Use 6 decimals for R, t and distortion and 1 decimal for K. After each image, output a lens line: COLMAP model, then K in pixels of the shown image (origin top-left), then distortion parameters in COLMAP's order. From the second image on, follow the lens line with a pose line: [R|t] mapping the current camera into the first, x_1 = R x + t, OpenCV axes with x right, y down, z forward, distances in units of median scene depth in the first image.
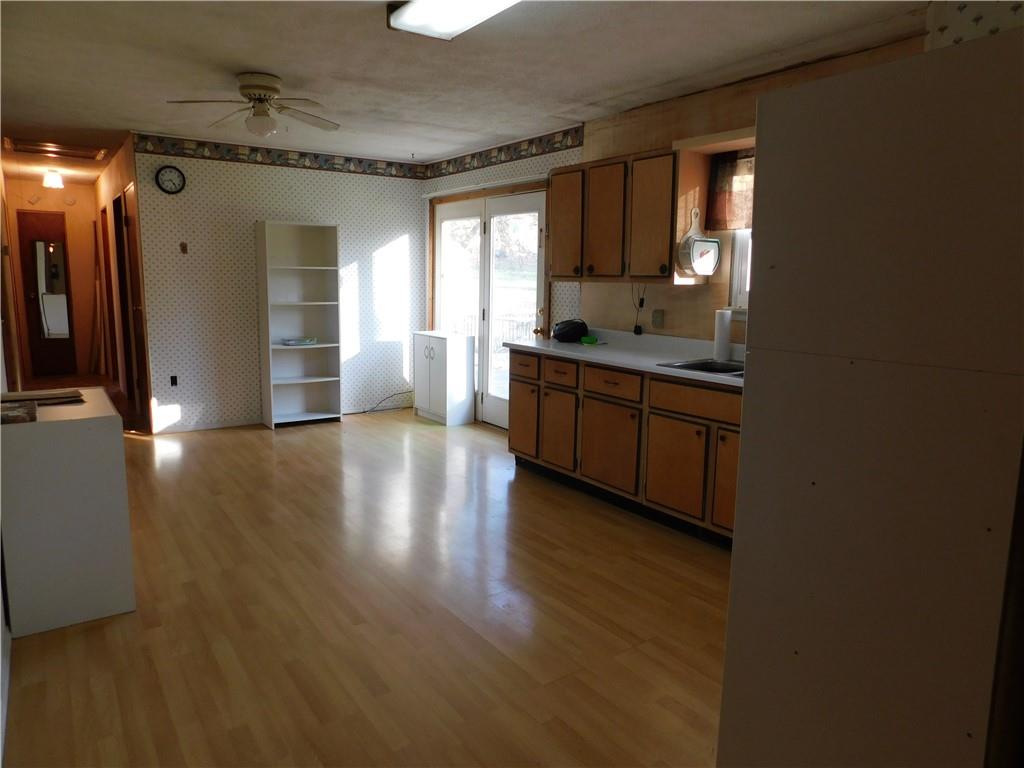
lens RADIAL K [[685.7, 0, 511.8], [0, 685.7, 382.1], [0, 0, 1]] dist [0.002295, 0.003535]
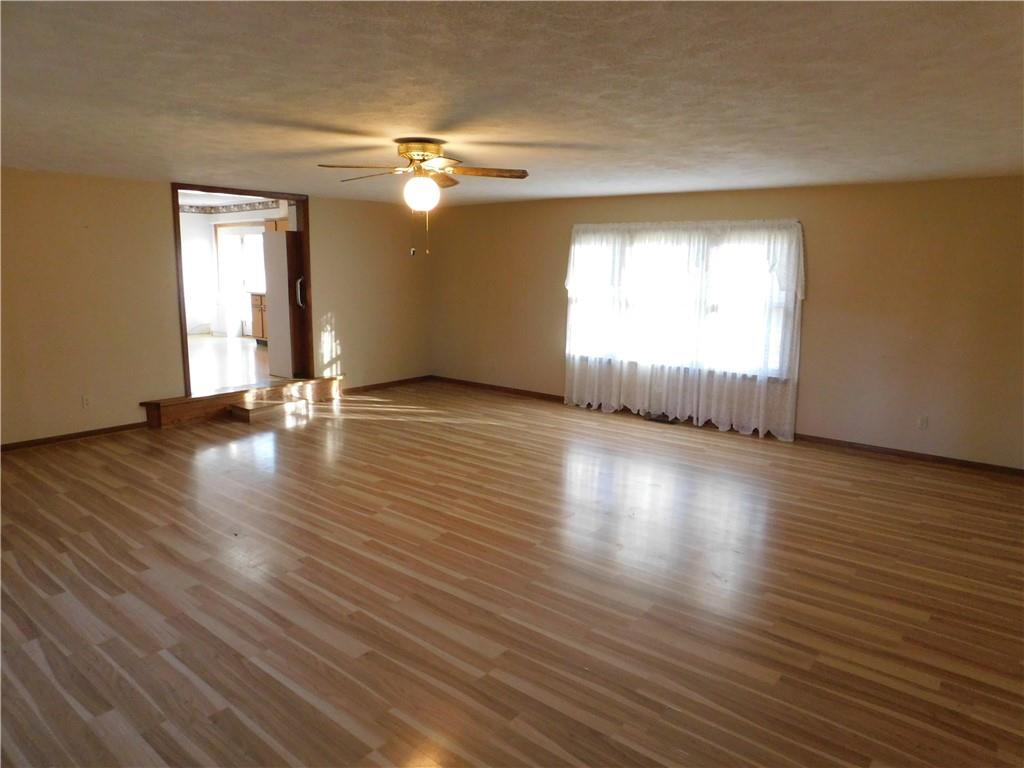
lens RADIAL K [[685.7, 0, 512.0], [0, 685.7, 384.3], [0, 0, 1]] dist [0.002295, 0.003535]
pose [[0.967681, -0.042022, 0.248653, 0.237788], [0.037905, 0.999054, 0.021326, 0.218367], [-0.249313, -0.011211, 0.968358, -1.345216]]
